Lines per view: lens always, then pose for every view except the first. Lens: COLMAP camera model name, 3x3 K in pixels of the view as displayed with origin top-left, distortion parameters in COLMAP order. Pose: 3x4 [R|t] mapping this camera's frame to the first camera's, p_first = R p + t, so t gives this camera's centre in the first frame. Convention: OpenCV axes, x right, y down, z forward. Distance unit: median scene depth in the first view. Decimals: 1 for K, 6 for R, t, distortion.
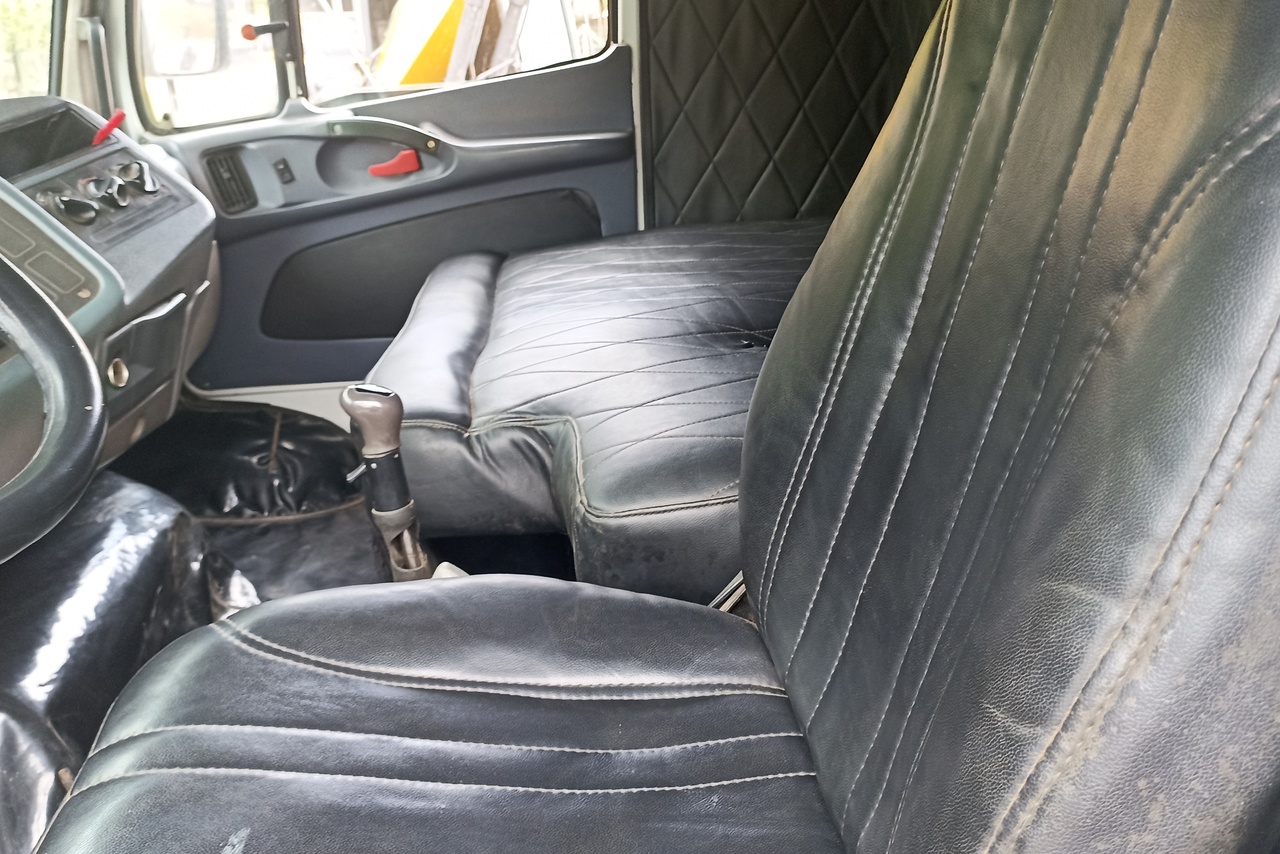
lens RADIAL K [[1139.4, 0, 641.3], [0, 1139.4, 458.8], [0, 0, 1]] dist [0.093423, -0.147225]
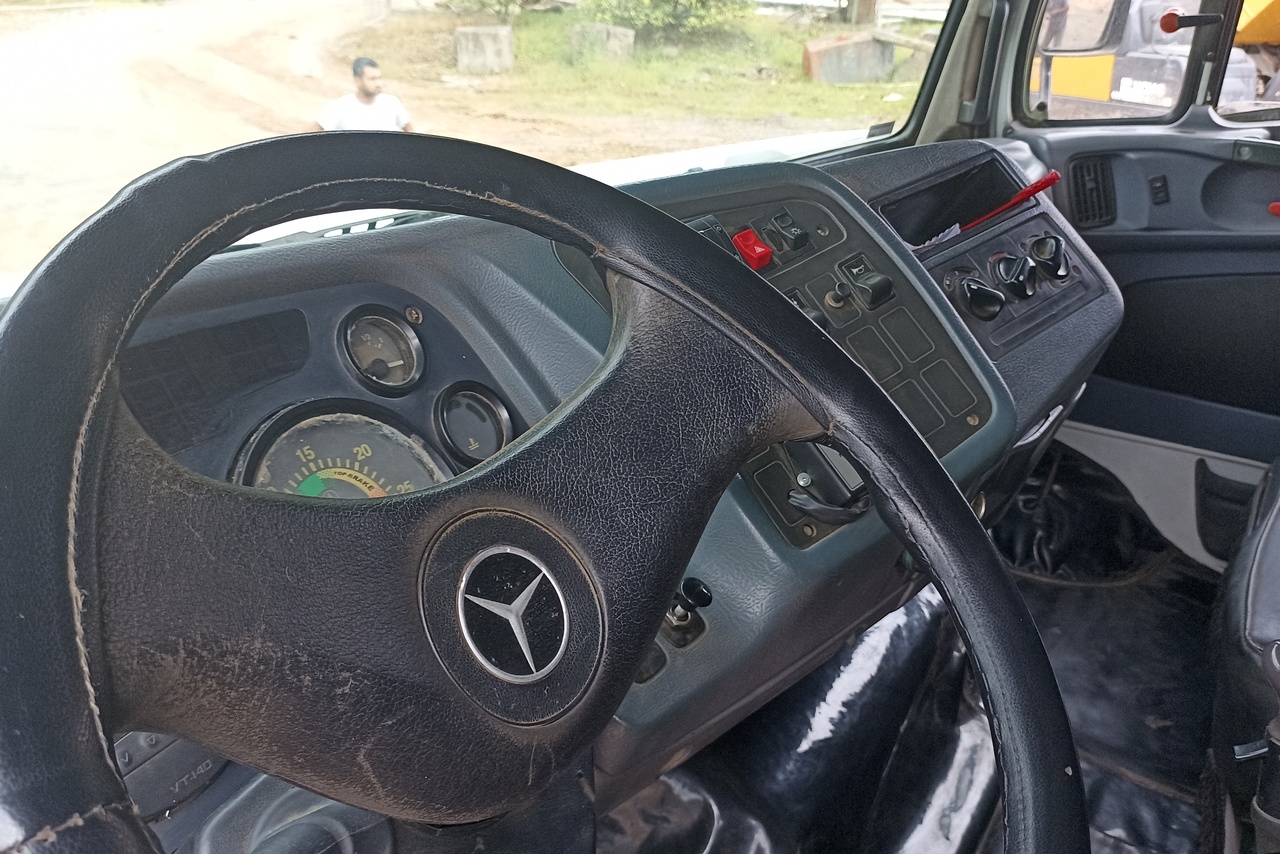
lens RADIAL K [[1139.4, 0, 641.3], [0, 1139.4, 458.8], [0, 0, 1]] dist [0.093423, -0.147225]
pose [[0.798745, 0.289986, -0.527176, -0.109570], [-0.253463, 0.956822, 0.142292, -0.085066], [0.545676, 0.019964, 0.837758, 0.078397]]
